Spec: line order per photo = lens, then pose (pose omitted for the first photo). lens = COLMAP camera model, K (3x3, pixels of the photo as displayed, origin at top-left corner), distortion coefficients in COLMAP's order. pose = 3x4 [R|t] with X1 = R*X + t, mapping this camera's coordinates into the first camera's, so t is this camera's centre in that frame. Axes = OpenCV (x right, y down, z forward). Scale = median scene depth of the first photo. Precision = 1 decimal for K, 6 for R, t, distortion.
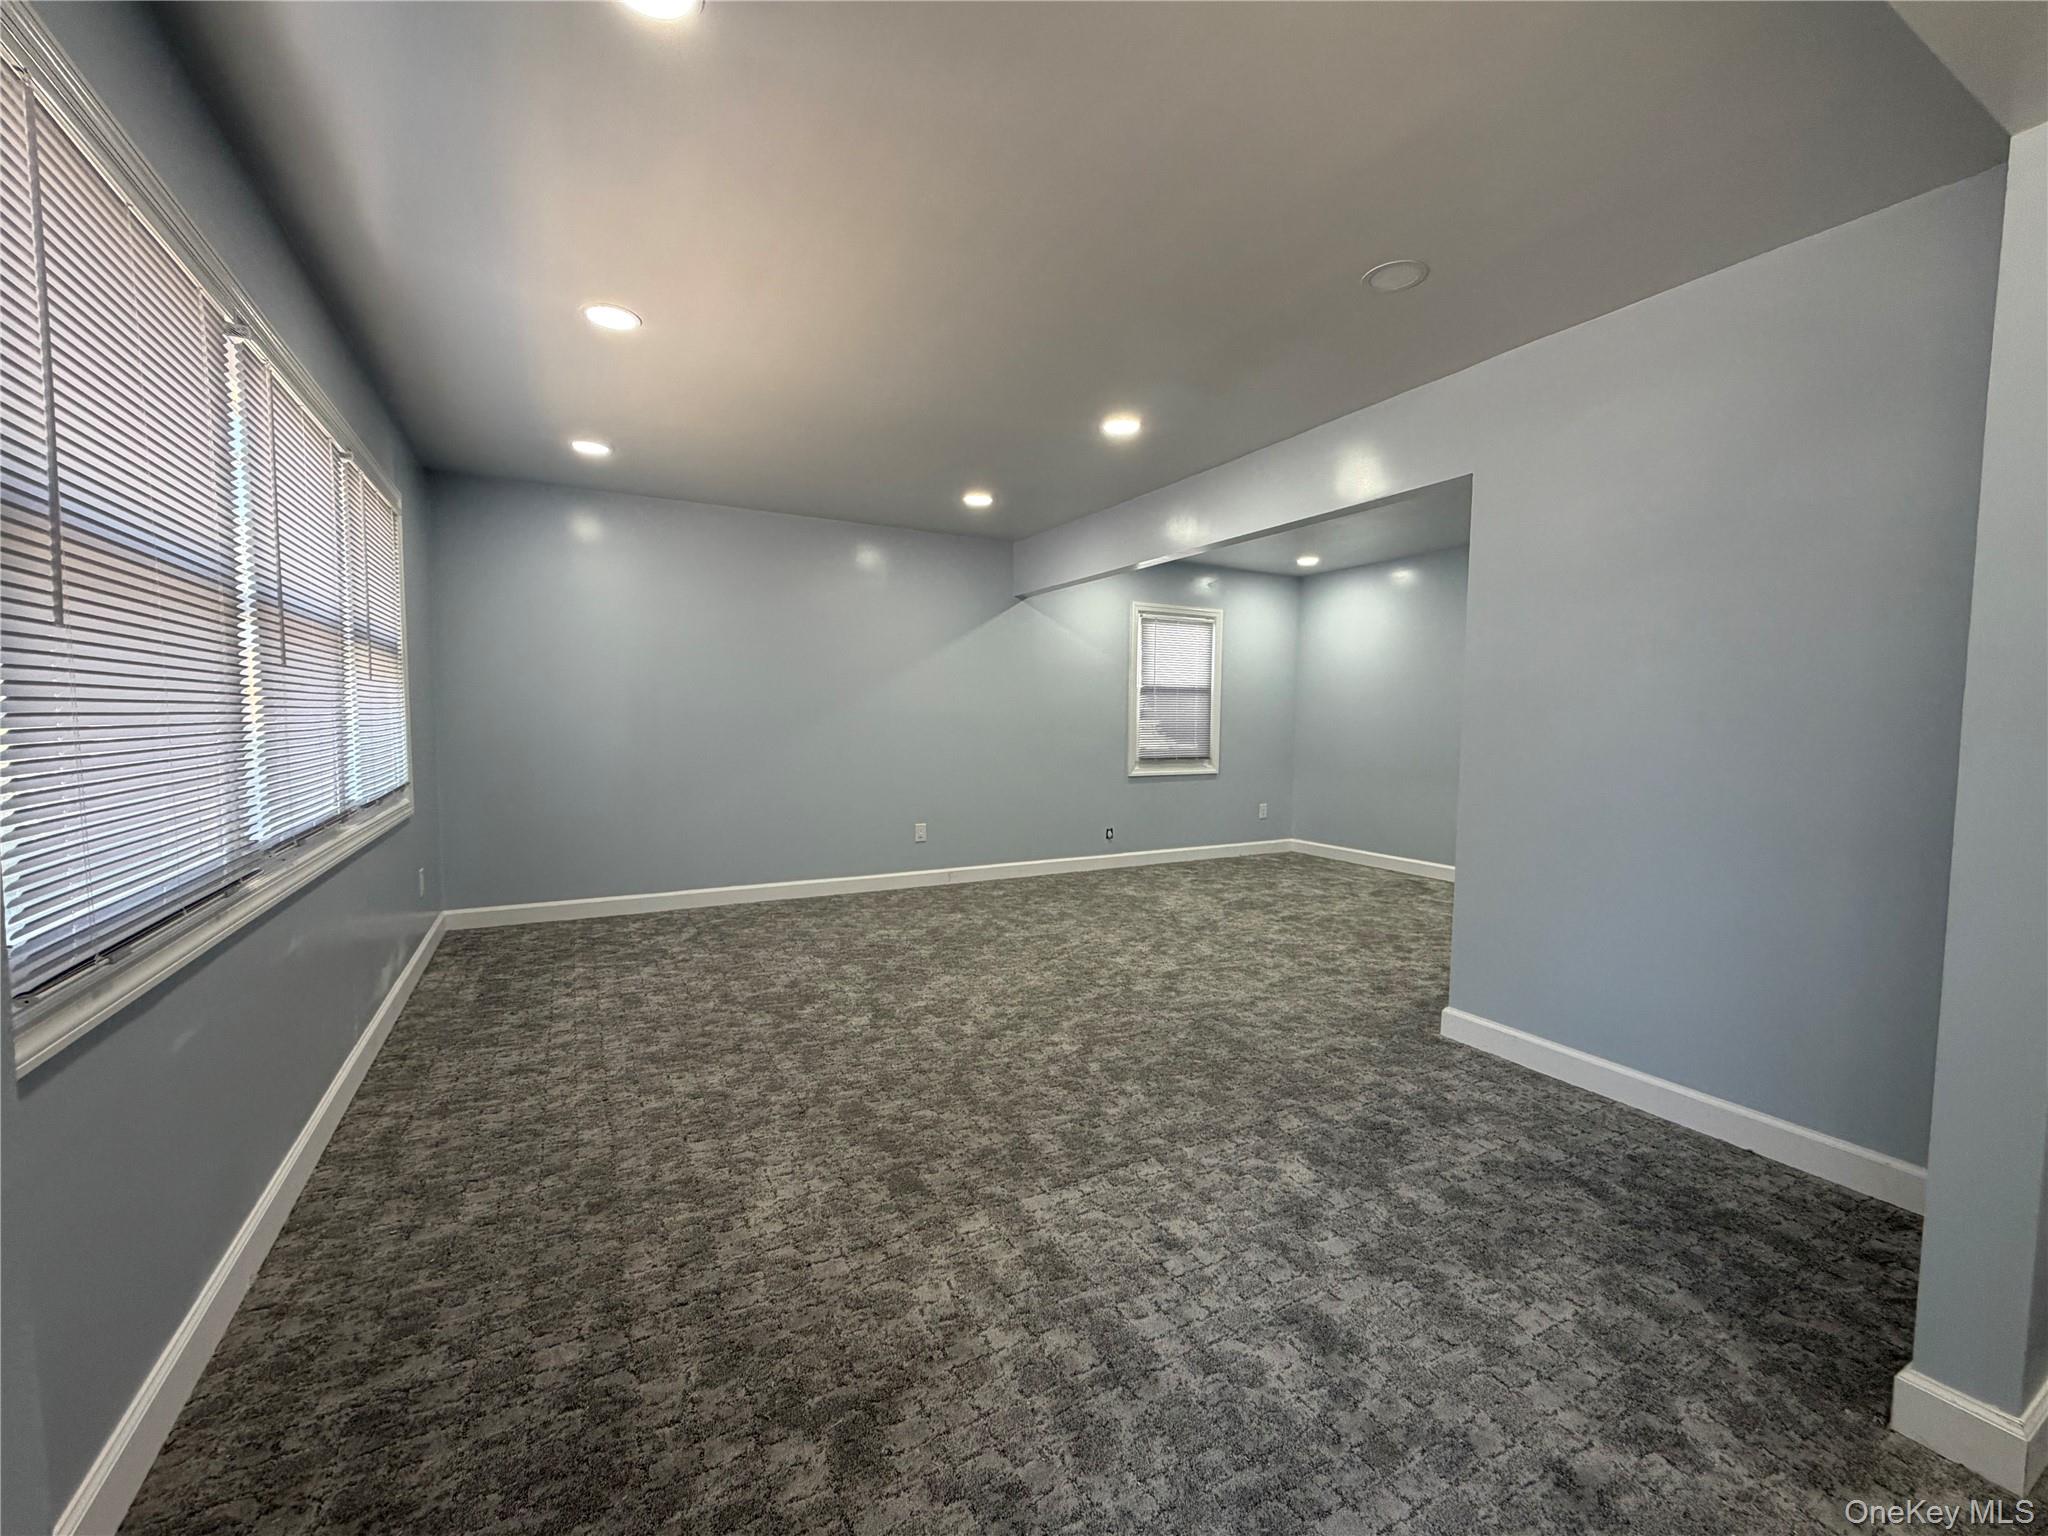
lens RADIAL K [[825.5, 0, 1024.0], [0, 825.5, 768.0], [0, 0, 1]] dist [-0.000664, -0.000216]
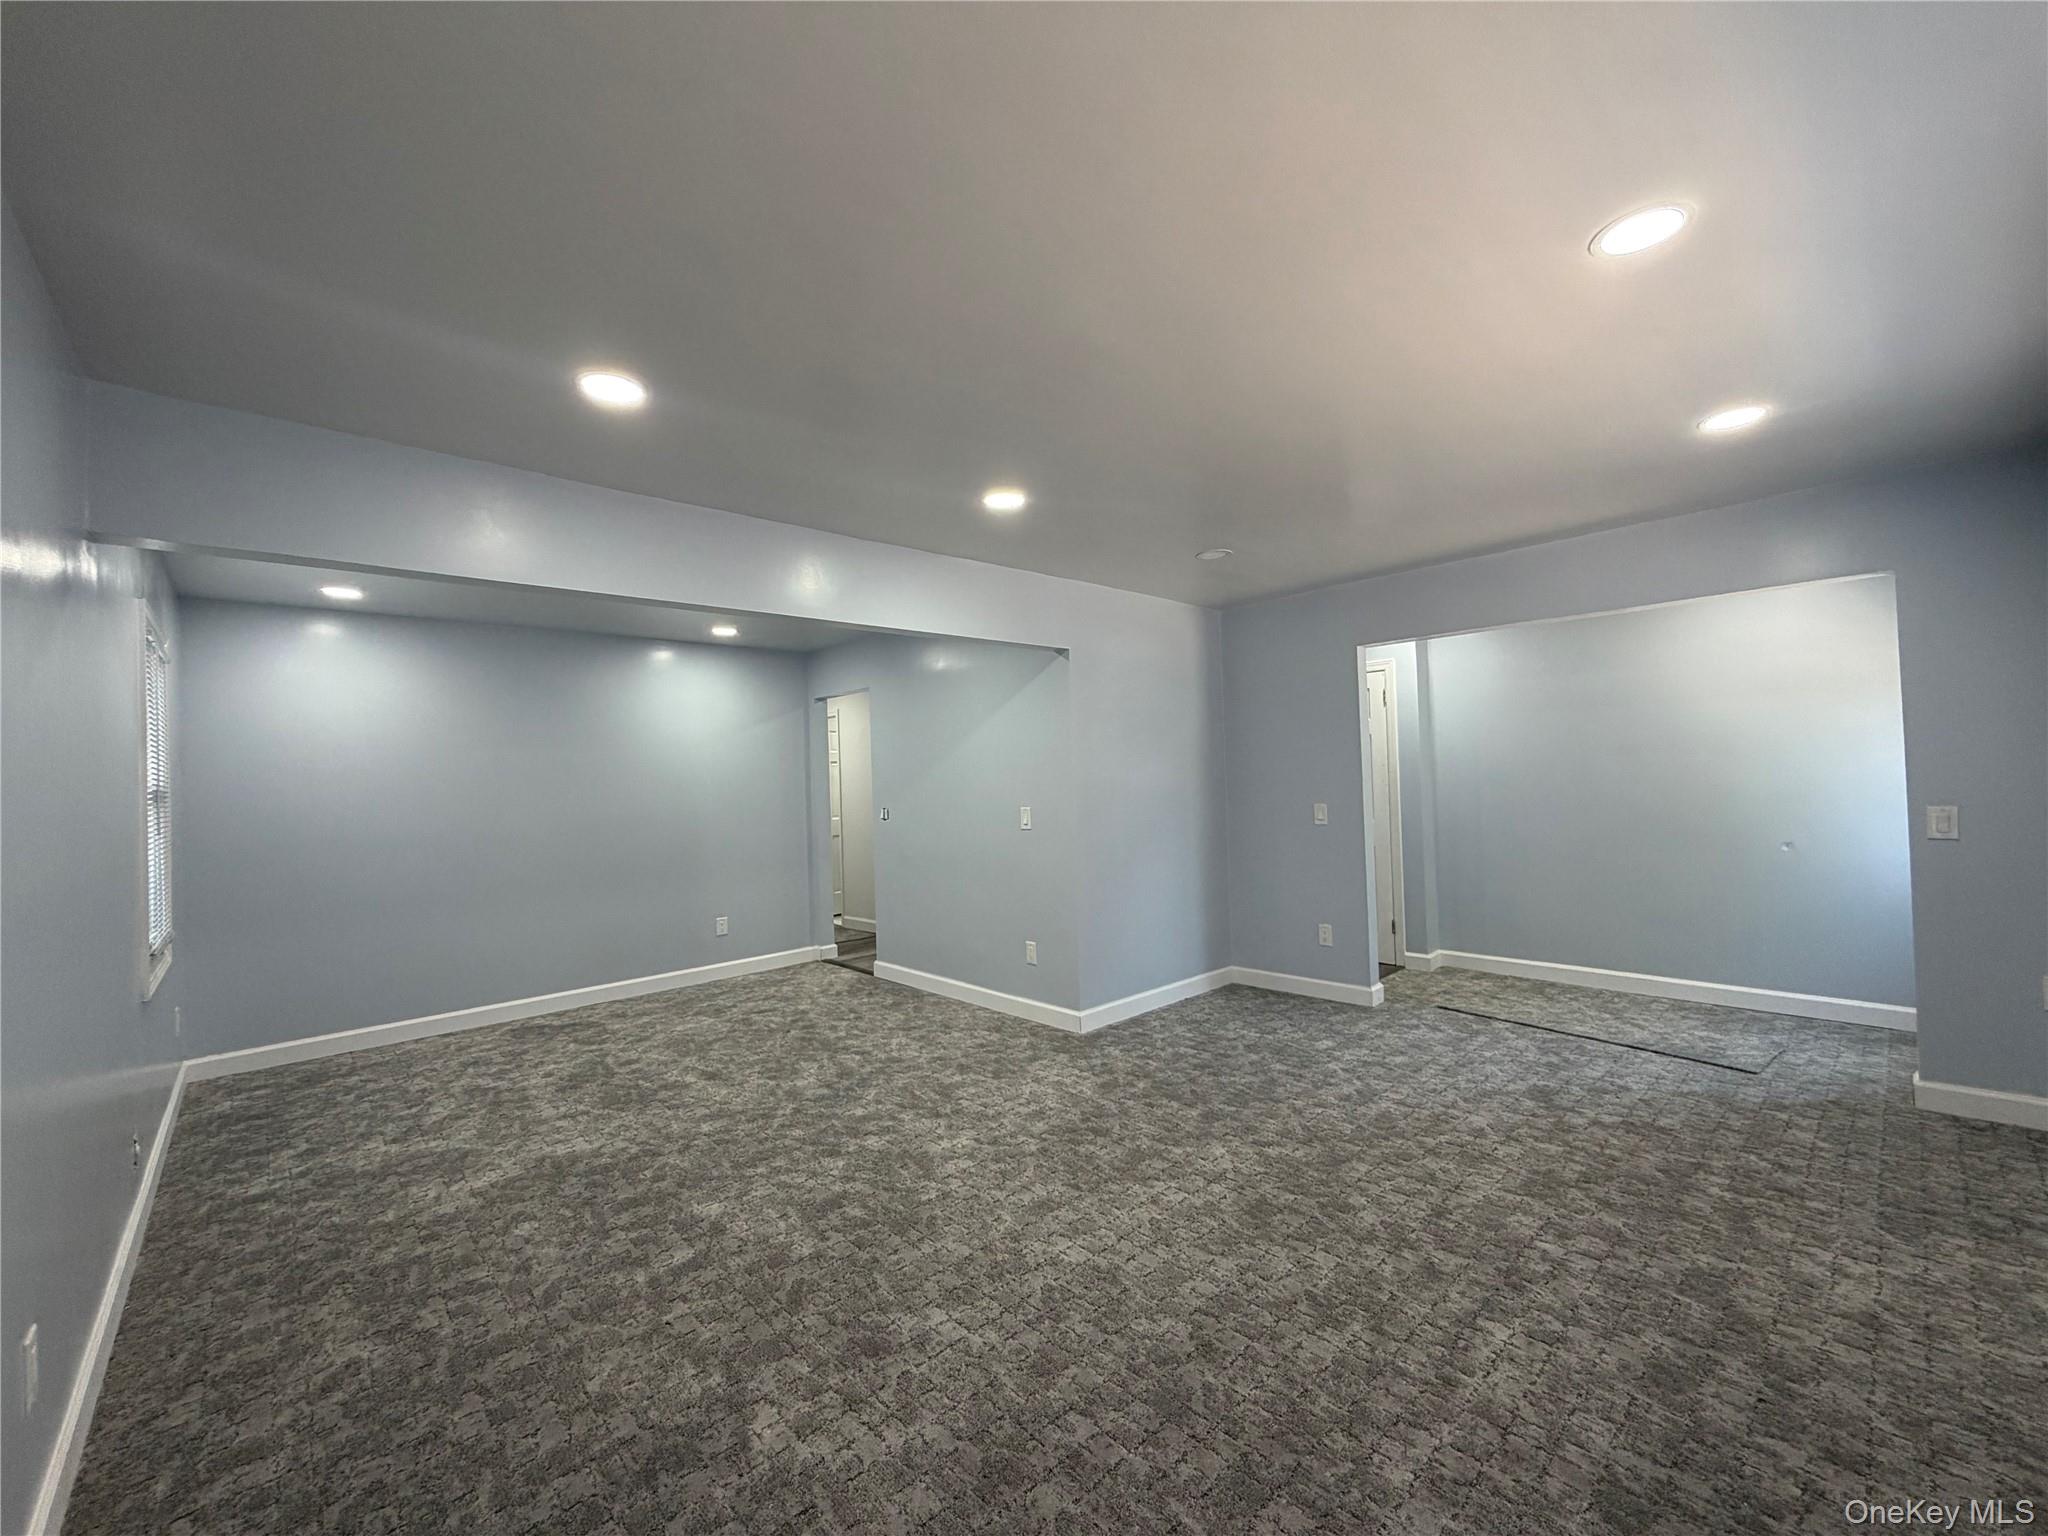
lens RADIAL K [[825.5, 0, 1024.0], [0, 825.5, 768.0], [0, 0, 1]] dist [-0.000664, -0.000216]
pose [[-0.242098, 0.016618, 0.970110, -0.685458], [0.095867, 0.995370, 0.006873, -0.118011], [-0.965504, 0.094665, -0.242570, 1.142329]]
